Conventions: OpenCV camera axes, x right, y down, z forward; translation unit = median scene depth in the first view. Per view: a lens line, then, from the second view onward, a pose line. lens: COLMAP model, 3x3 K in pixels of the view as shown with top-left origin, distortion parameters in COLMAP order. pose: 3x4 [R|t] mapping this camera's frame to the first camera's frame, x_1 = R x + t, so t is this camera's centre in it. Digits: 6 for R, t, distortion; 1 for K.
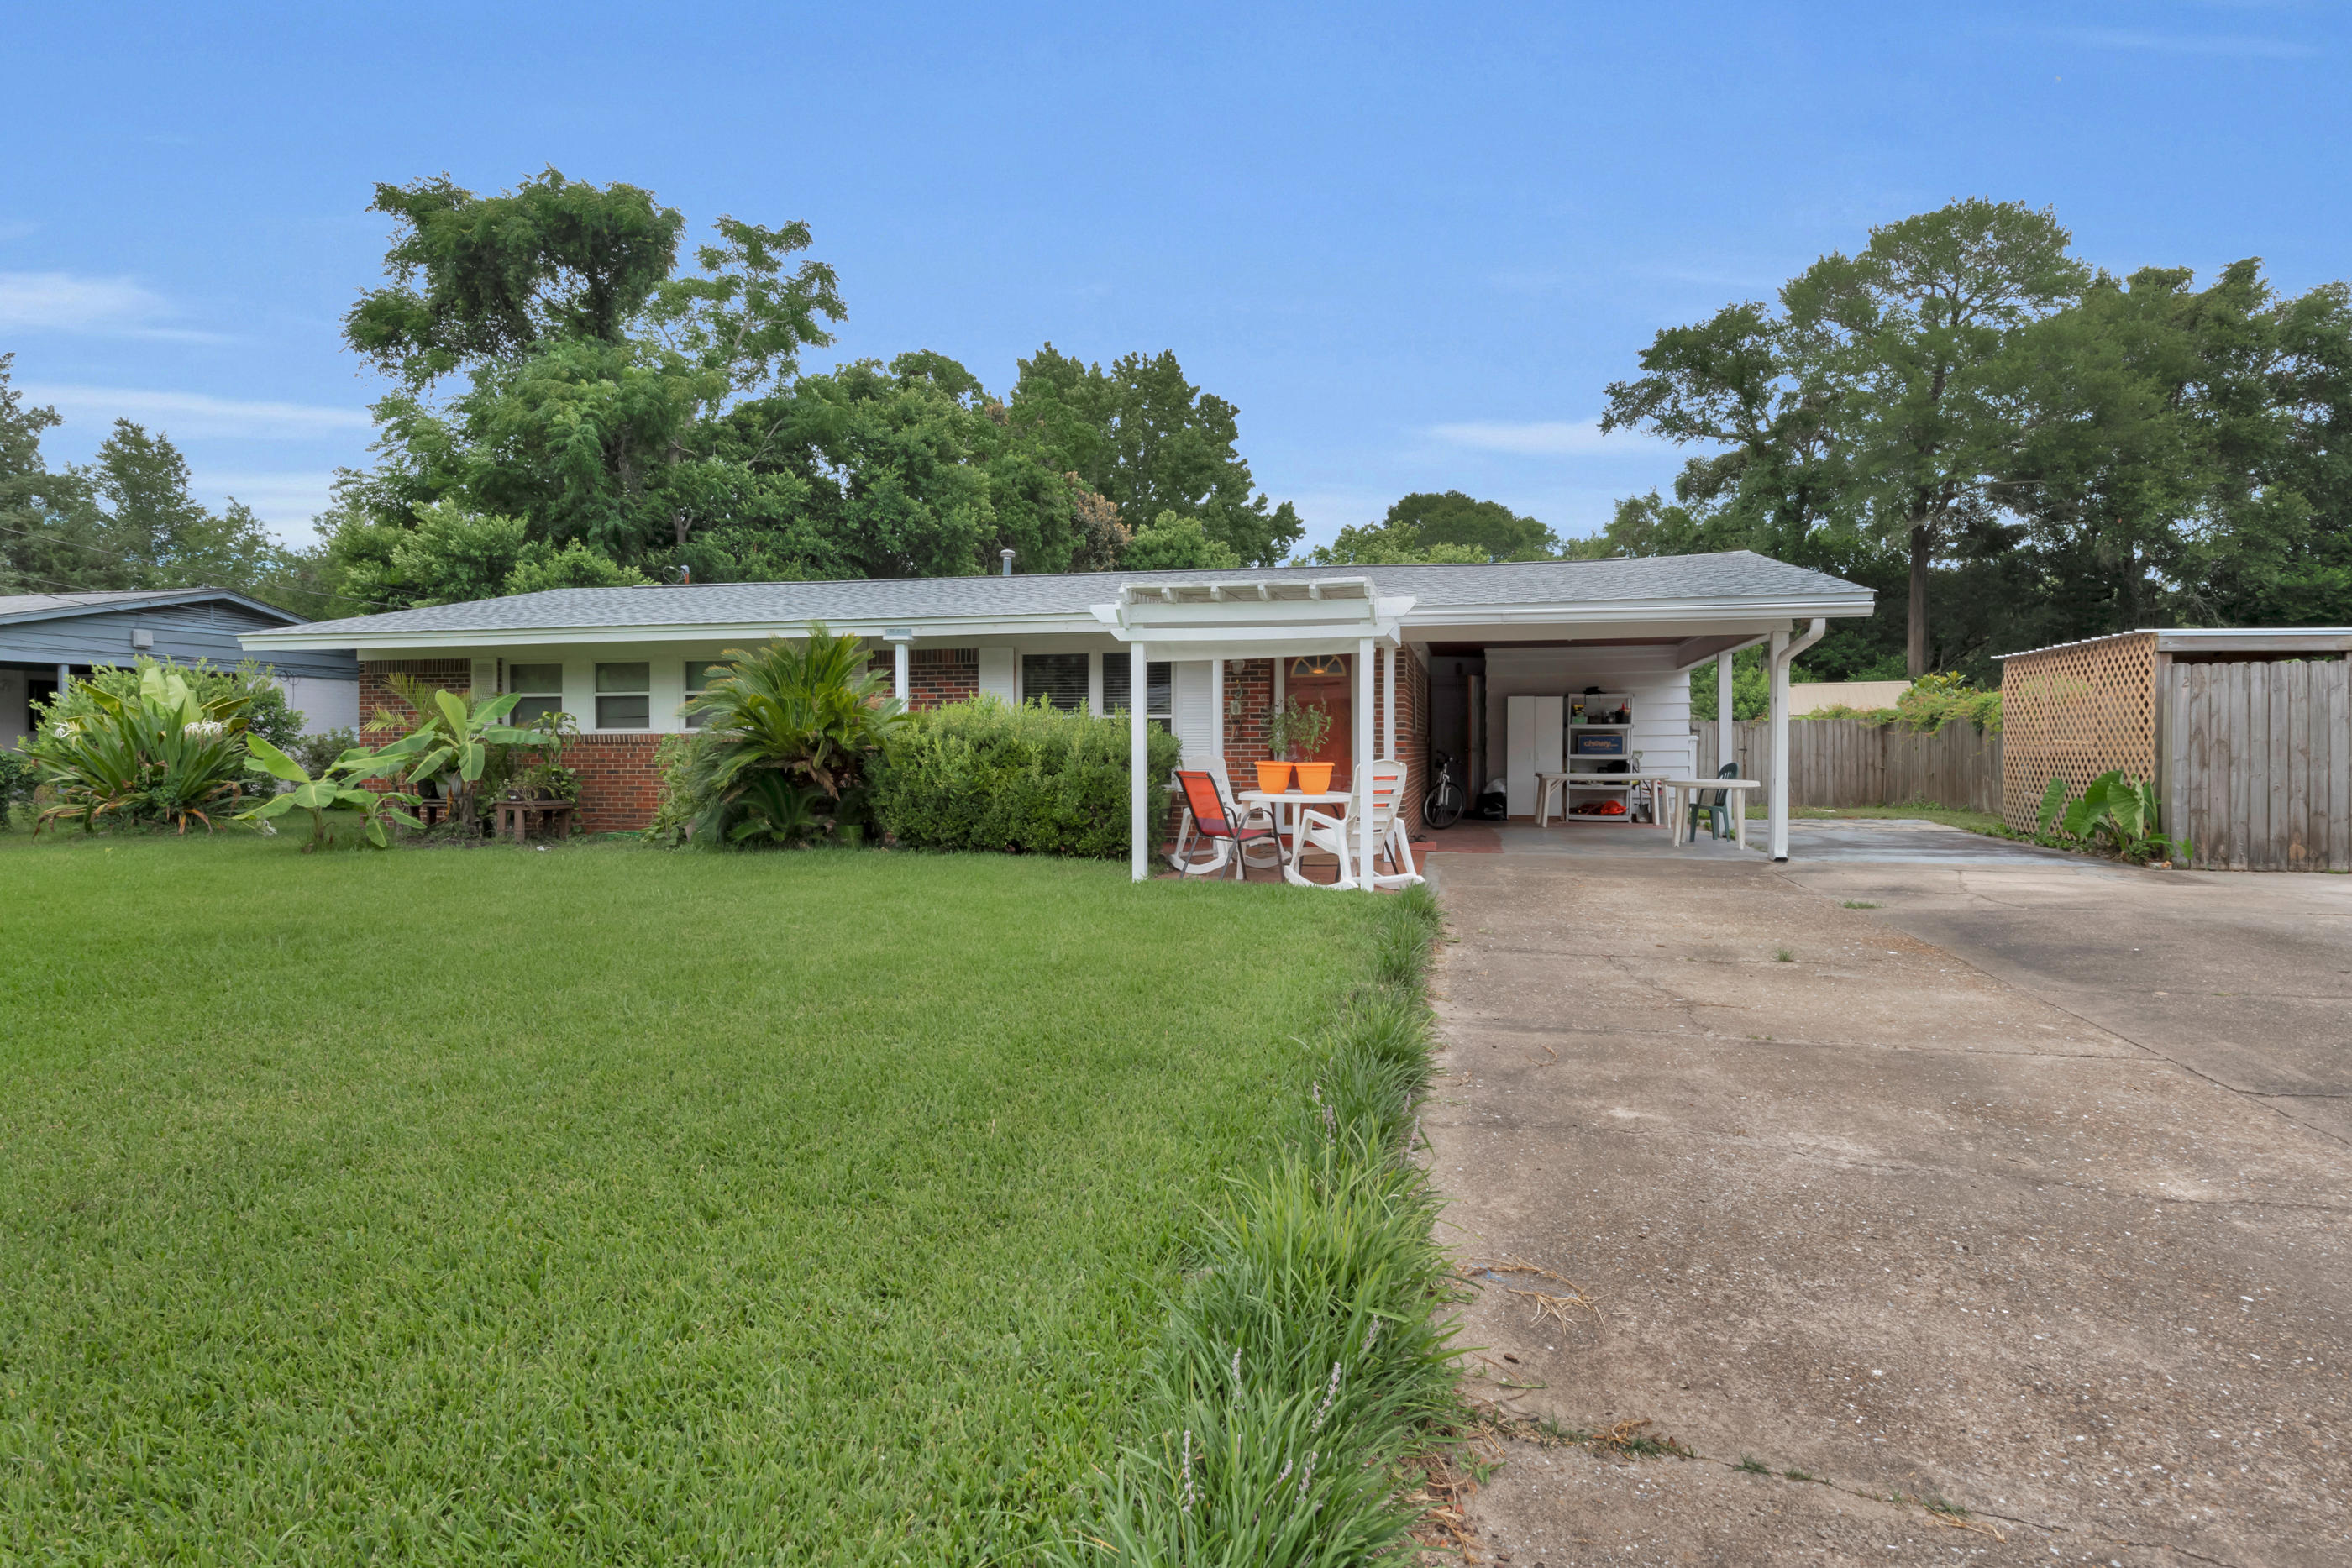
lens RADIAL K [[1261.6, 0, 1175.9], [0, 1261.6, 773.9], [0, 0, 1]] dist [0.000015, -0.001217]
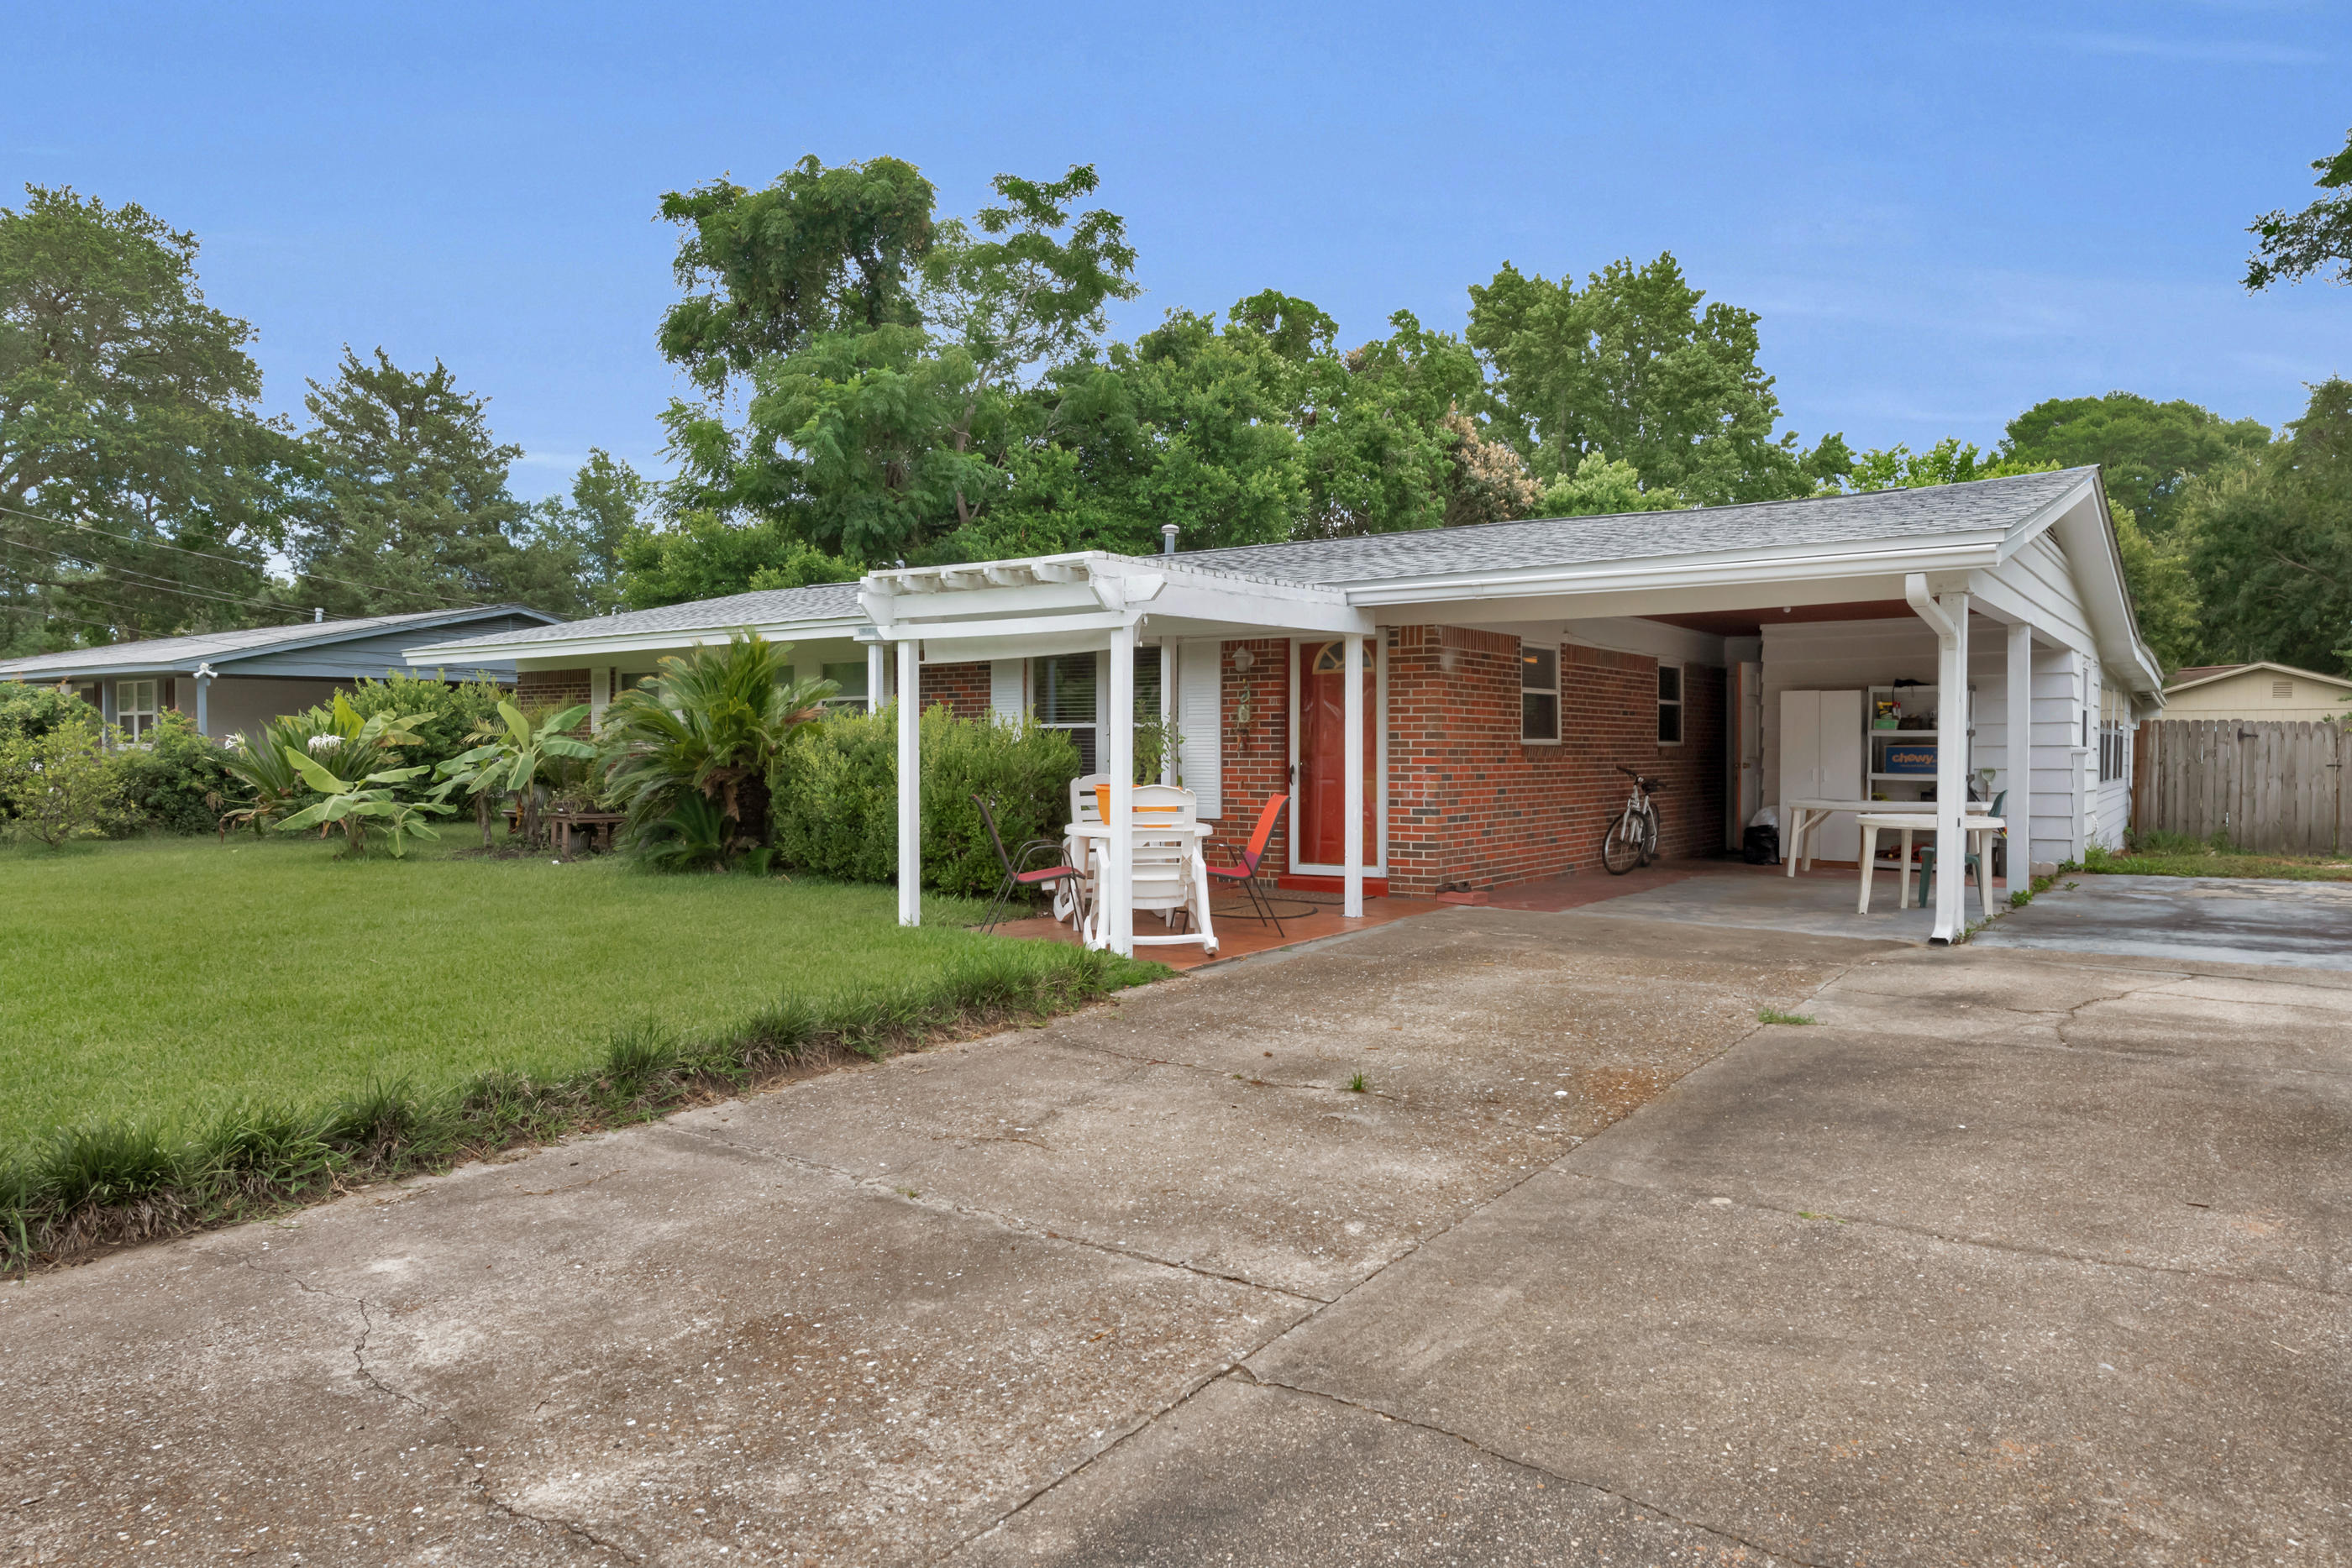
lens RADIAL K [[1497.0, 0, 1176.0], [0, 1497.0, 784.0], [0, 0, 1]] dist [0.004312, -0.001505]
pose [[0.920075, 0.011129, -0.391584, 0.209059], [-0.010536, 0.999938, 0.003661, -0.006174], [0.391600, 0.000757, 0.920135, 0.062115]]
